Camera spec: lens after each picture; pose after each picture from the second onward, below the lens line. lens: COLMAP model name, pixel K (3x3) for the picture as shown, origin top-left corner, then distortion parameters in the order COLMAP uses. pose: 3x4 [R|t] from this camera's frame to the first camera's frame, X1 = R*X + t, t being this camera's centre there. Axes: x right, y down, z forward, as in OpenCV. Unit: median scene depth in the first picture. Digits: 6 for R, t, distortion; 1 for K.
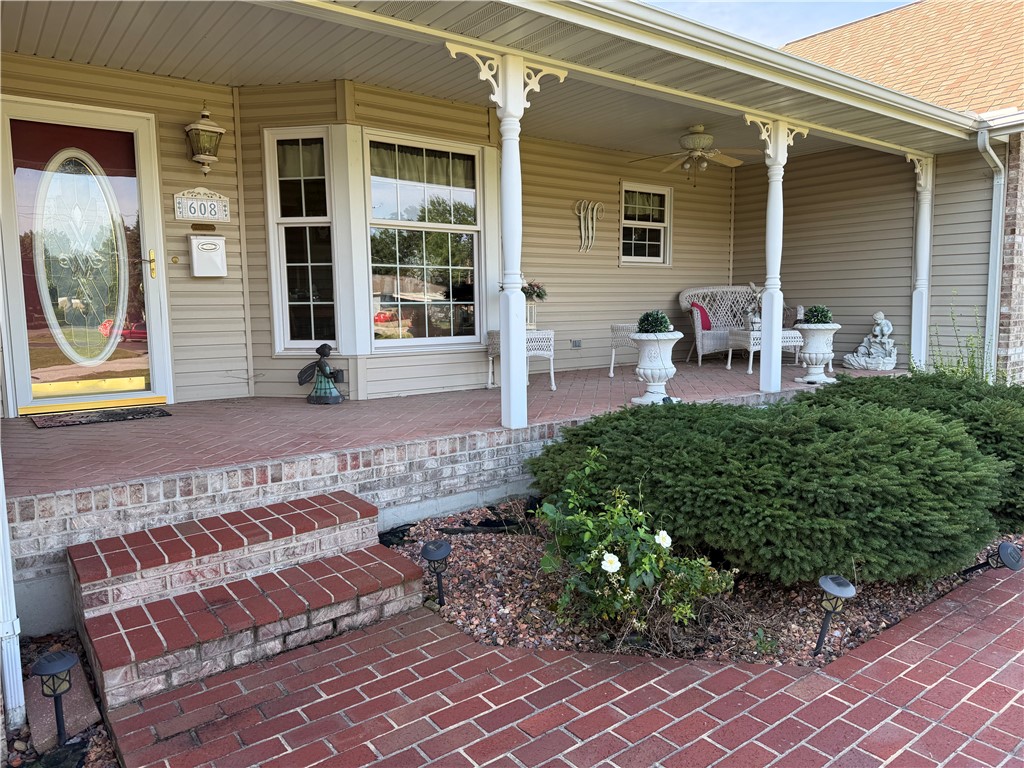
lens RADIAL K [[724.7, 0, 512.0], [0, 724.7, 384.0], [0, 0, 1]] dist [0.030773, -0.003652]
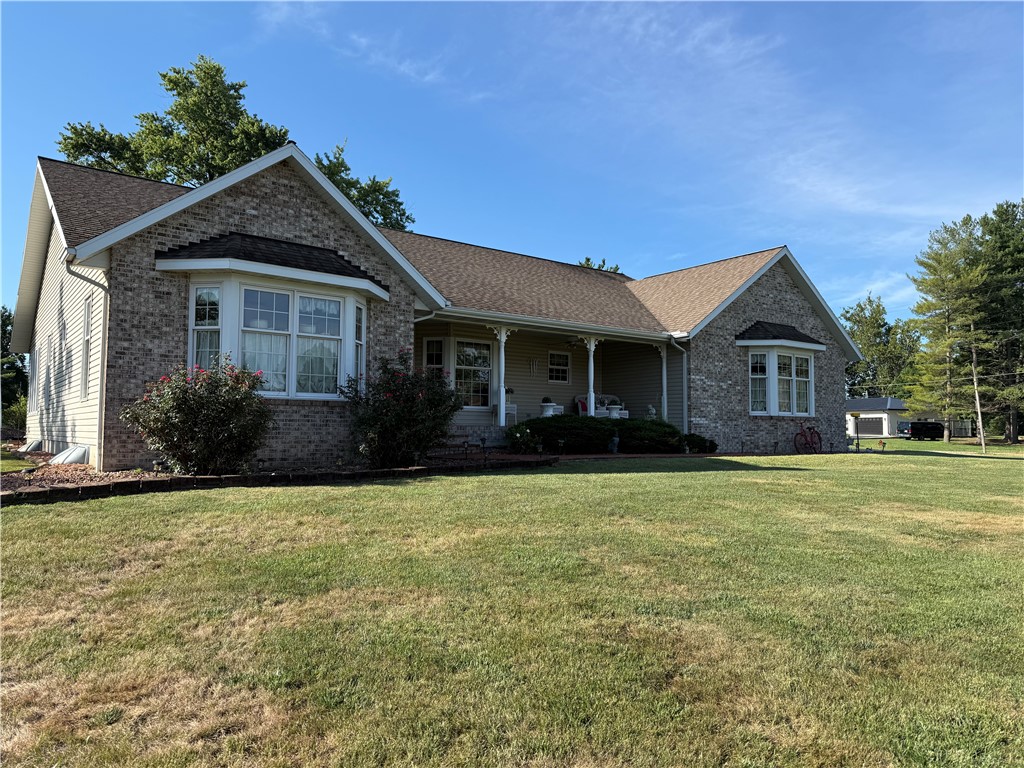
lens RADIAL K [[724.7, 0, 512.0], [0, 724.7, 384.0], [0, 0, 1]] dist [0.030773, -0.003652]
pose [[0.999815, 0.018729, 0.004278, 0.026586], [-0.017711, 0.984862, -0.172435, 0.344275], [-0.007443, 0.172327, 0.985012, -1.855675]]
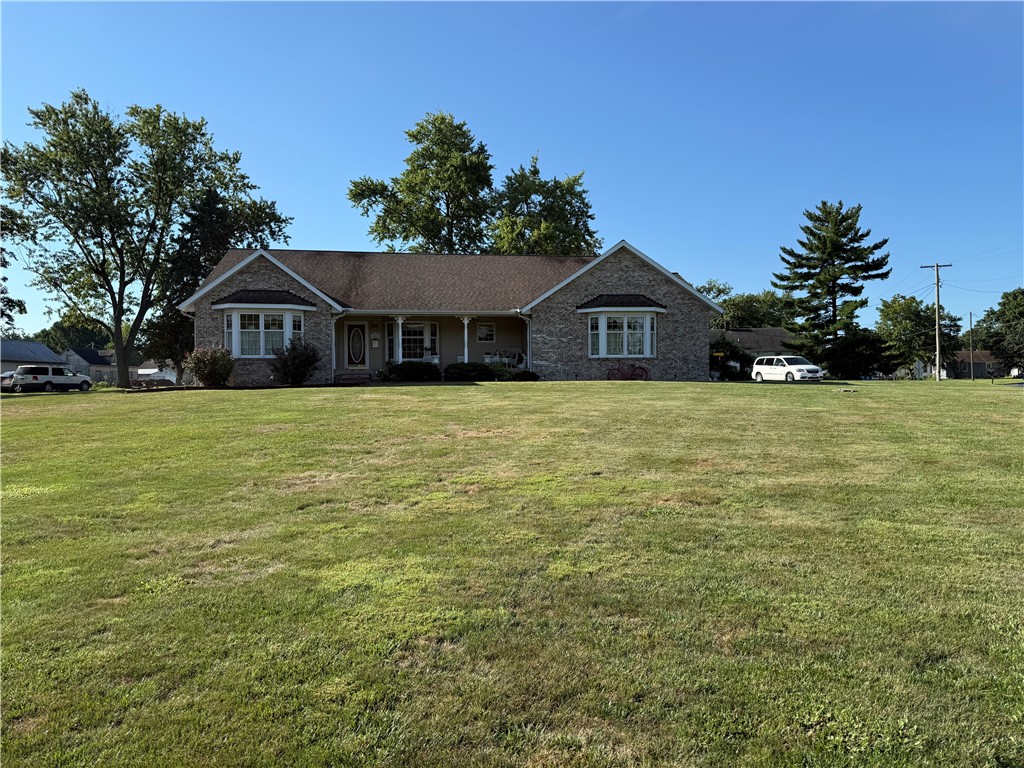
lens RADIAL K [[724.7, 0, 512.0], [0, 724.7, 384.0], [0, 0, 1]] dist [0.030773, -0.003652]
pose [[0.880092, -0.000310, -0.474802, 2.977436], [-0.051578, 0.994020, -0.096254, 0.580368], [0.471993, 0.109202, 0.874813, -3.182942]]
